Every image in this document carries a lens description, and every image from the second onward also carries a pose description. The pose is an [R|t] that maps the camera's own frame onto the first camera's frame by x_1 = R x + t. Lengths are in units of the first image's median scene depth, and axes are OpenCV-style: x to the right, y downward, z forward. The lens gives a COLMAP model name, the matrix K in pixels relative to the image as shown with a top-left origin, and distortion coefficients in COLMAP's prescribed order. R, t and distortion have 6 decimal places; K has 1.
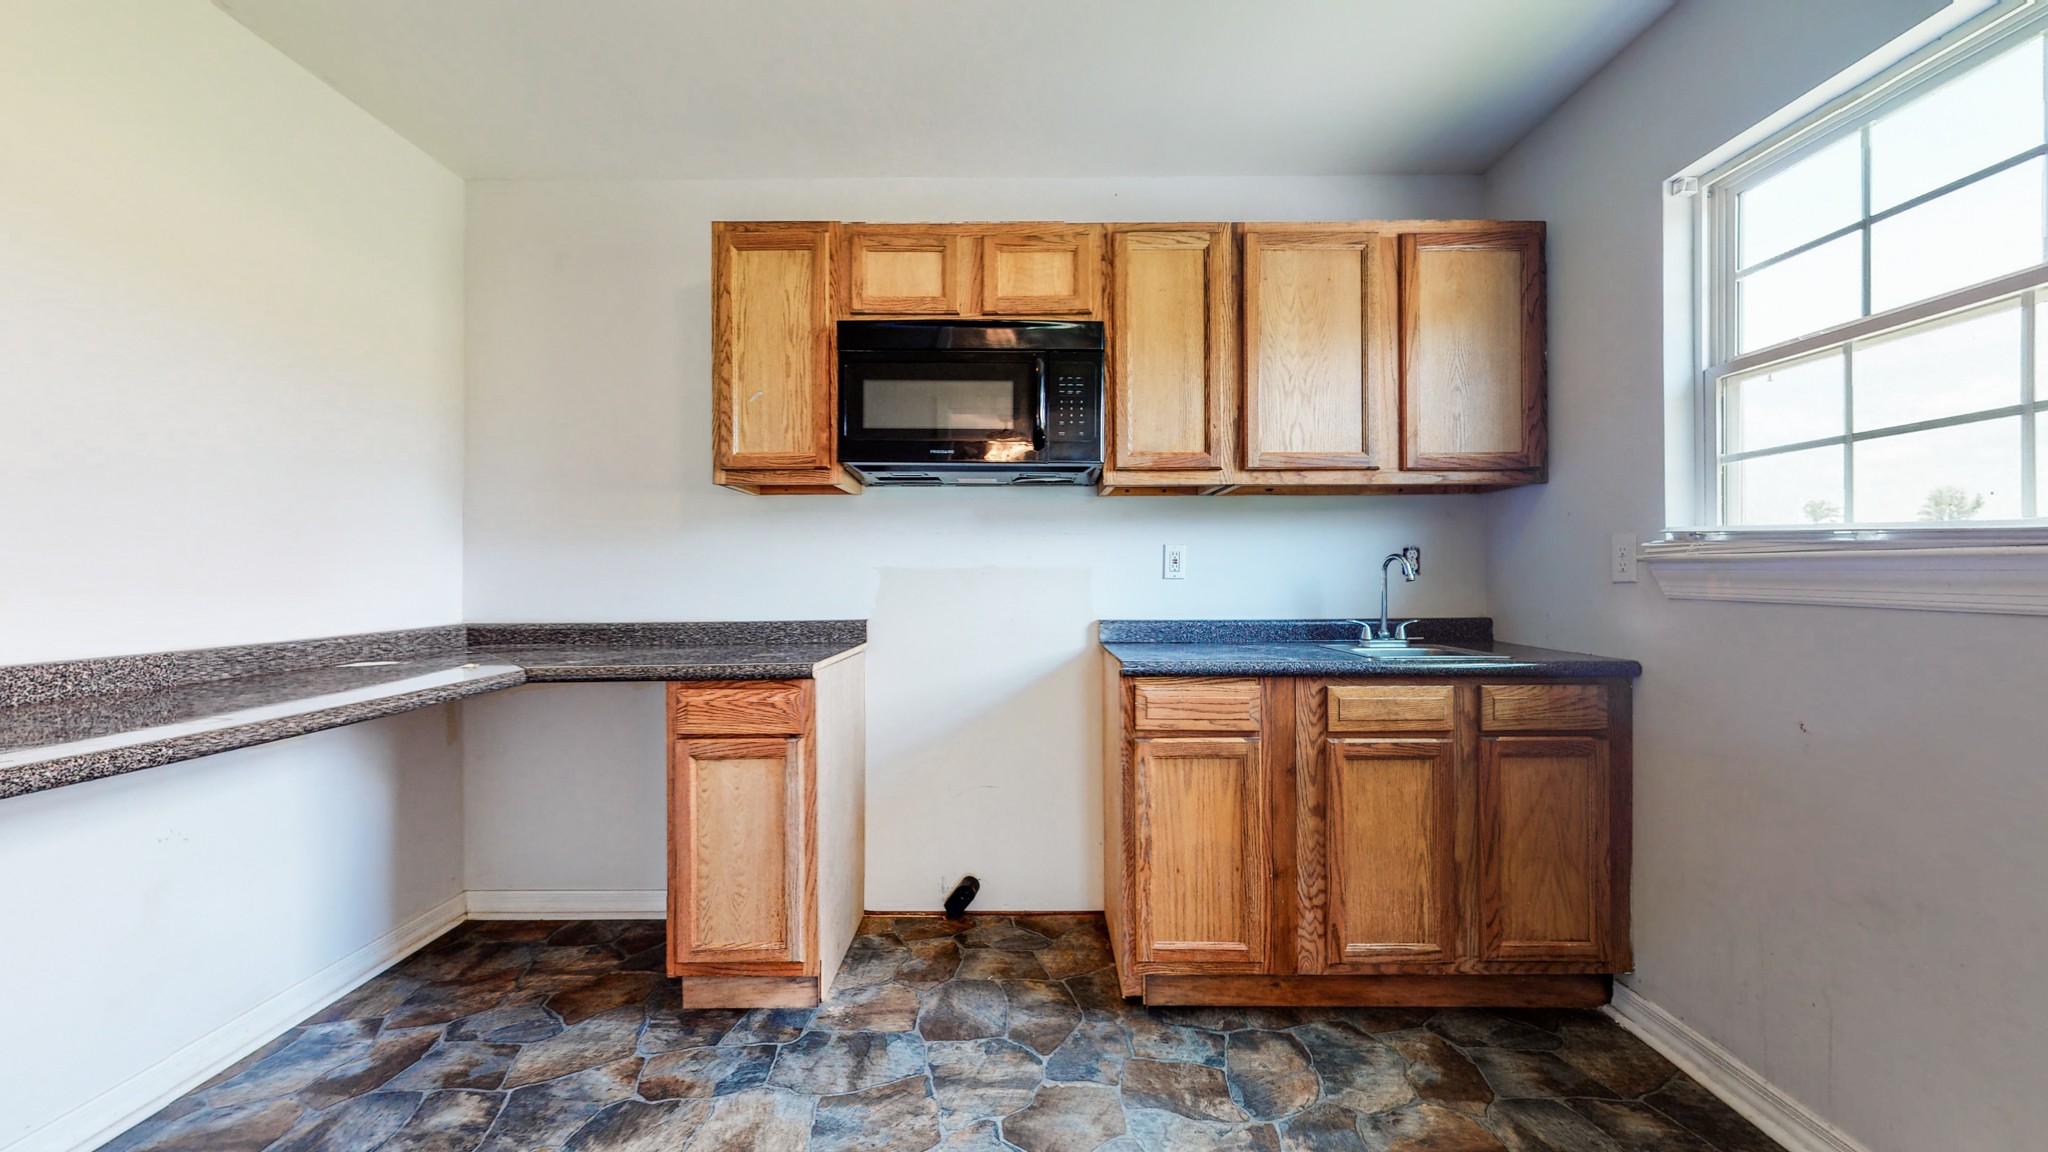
lens RADIAL K [[749.1, 0, 1017.8], [0, 749.1, 585.6], [0, 0, 1]] dist [-0.001471, -0.000173]
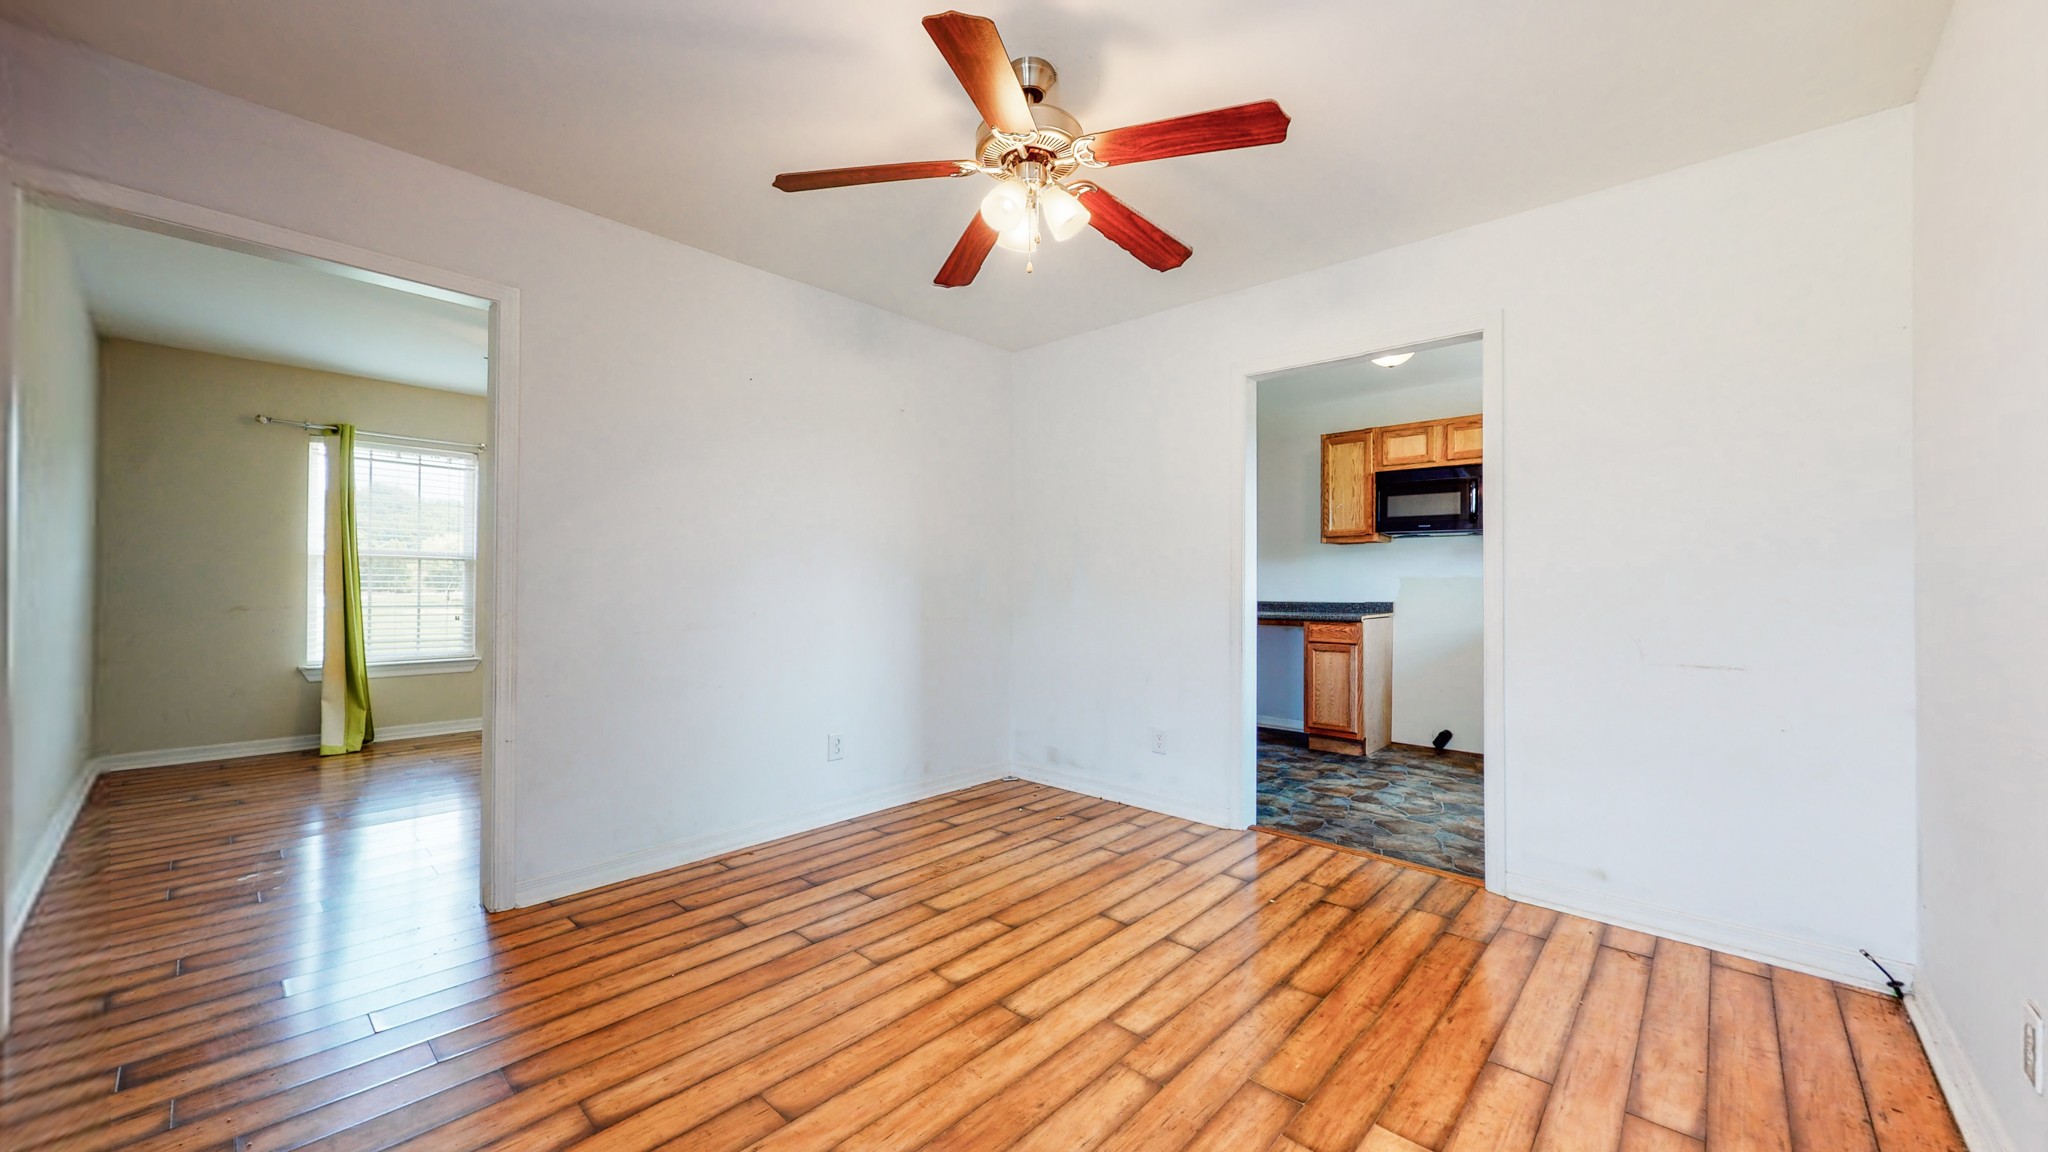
lens RADIAL K [[749.1, 0, 1023.1], [0, 749.1, 580.0], [0, 0, 1]] dist [-0.001471, -0.000173]
pose [[0.741009, 0.003191, -0.671487, 0.509556], [-0.007543, 0.999965, -0.003572, -0.002249], [0.671453, 0.007712, 0.741007, -1.450750]]
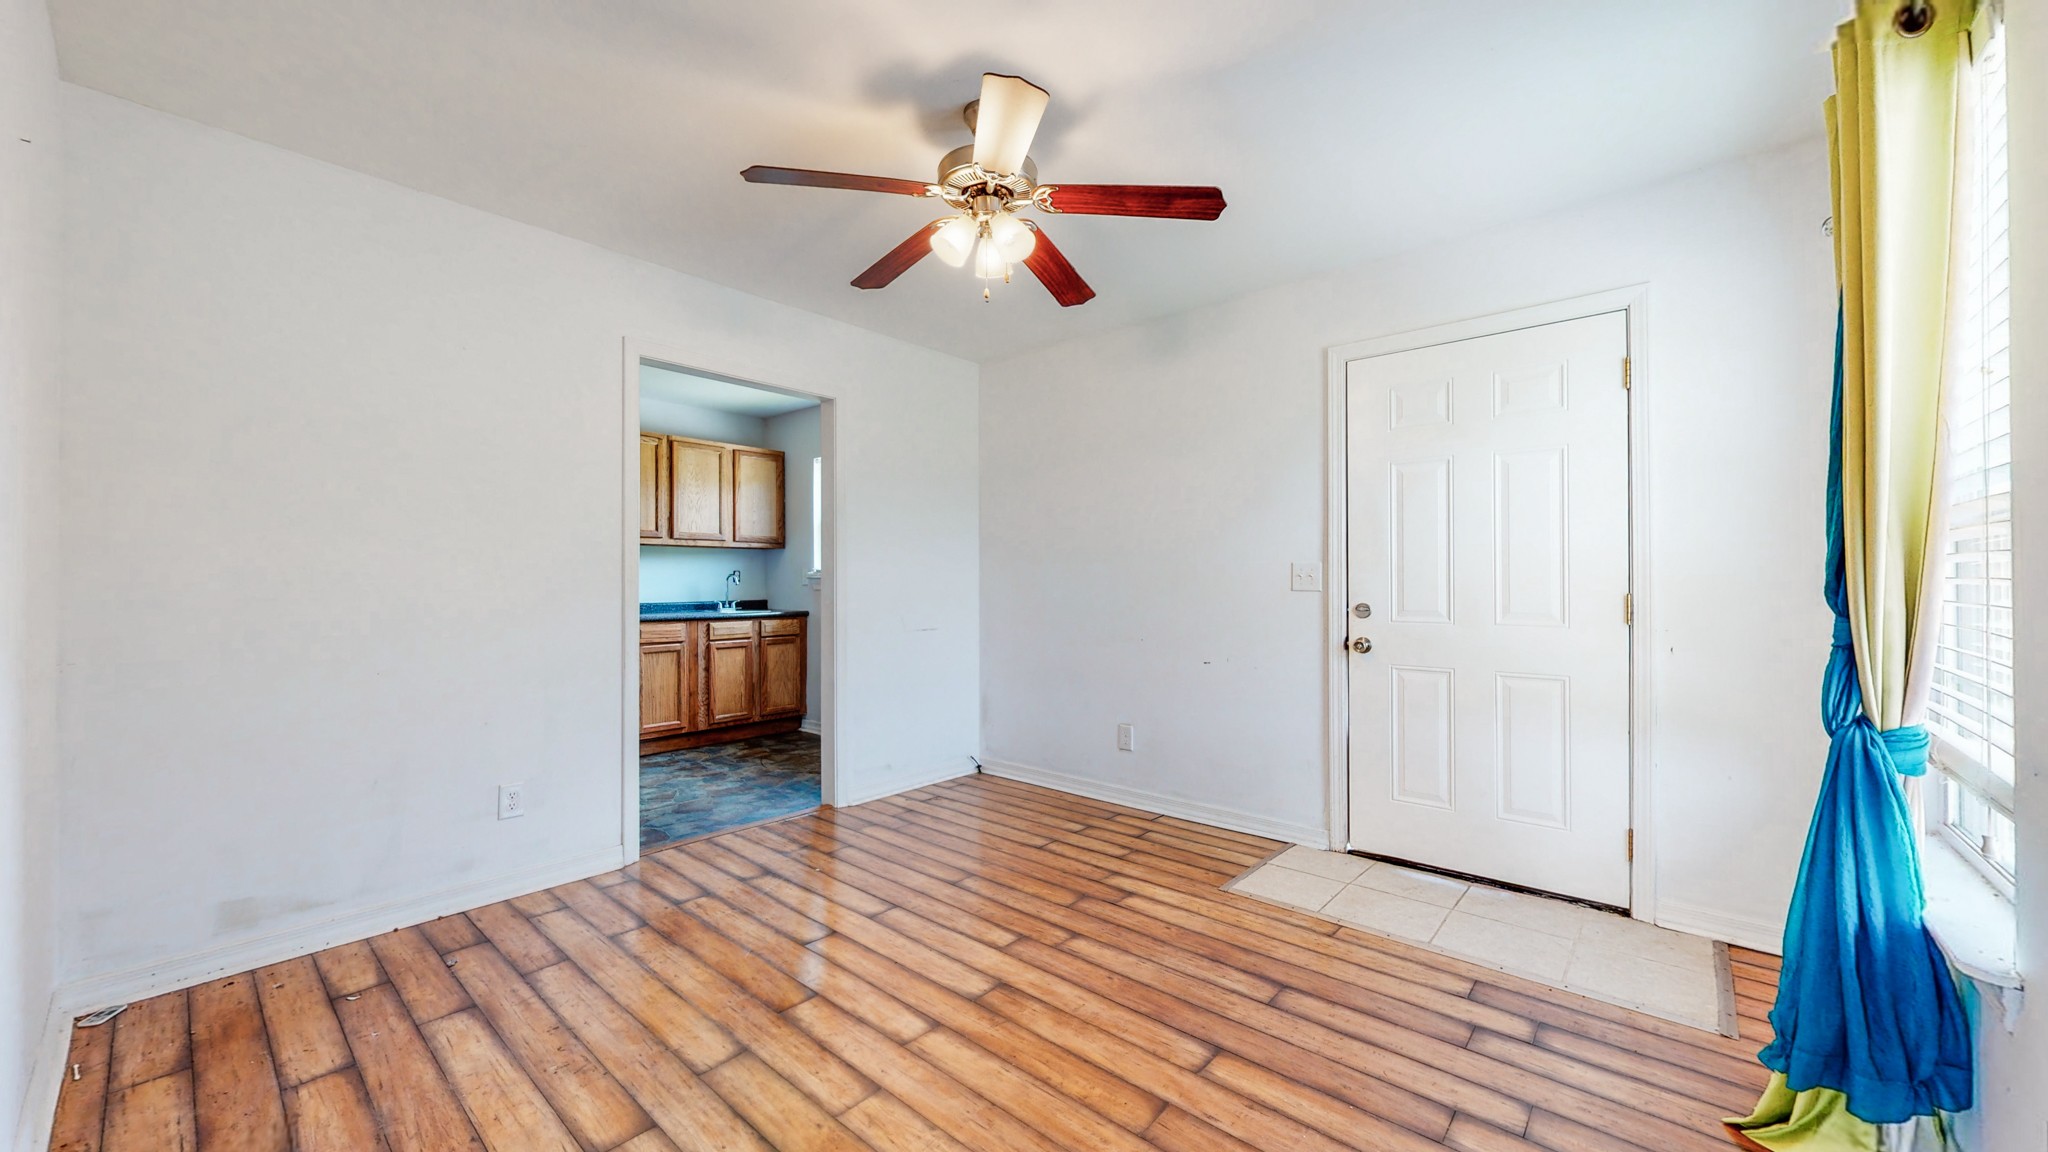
lens RADIAL K [[749.1, 0, 1028.8], [0, 749.1, 575.5], [0, 0, 1]] dist [-0.001471, -0.000173]
pose [[0.649478, 0.007116, 0.760347, -0.791255], [0.003615, 0.999916, -0.012446, -0.001733], [-0.760372, 0.010831, 0.649398, -1.448966]]
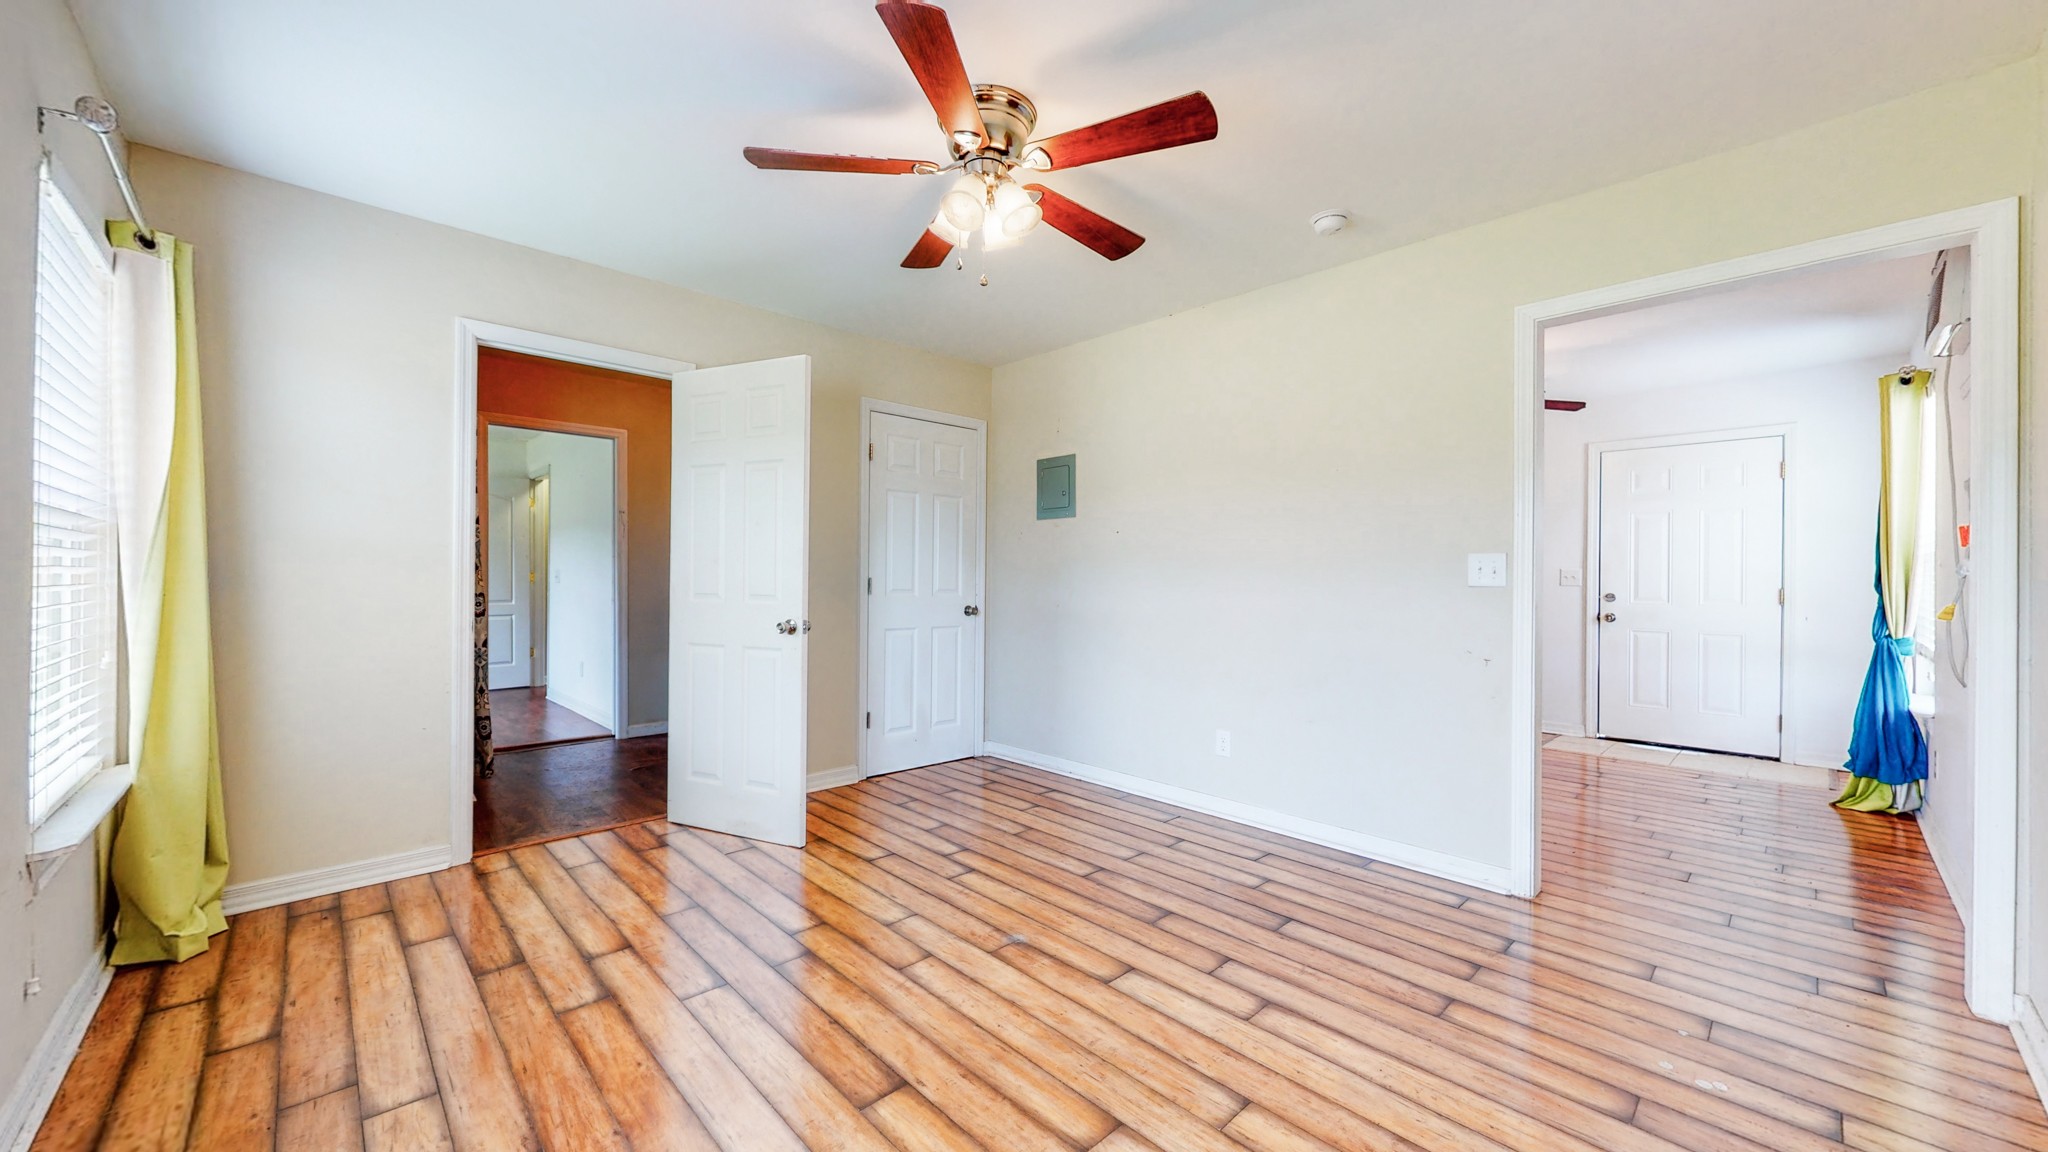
lens RADIAL K [[749.1, 0, 1015.2], [0, 749.1, 579.6], [0, 0, 1]] dist [-0.001471, -0.000173]
pose [[0.724713, 0.003458, 0.689042, -0.869119], [-0.004216, 0.999991, -0.000584, -0.001616], [-0.689038, -0.002482, 0.724721, -1.448603]]
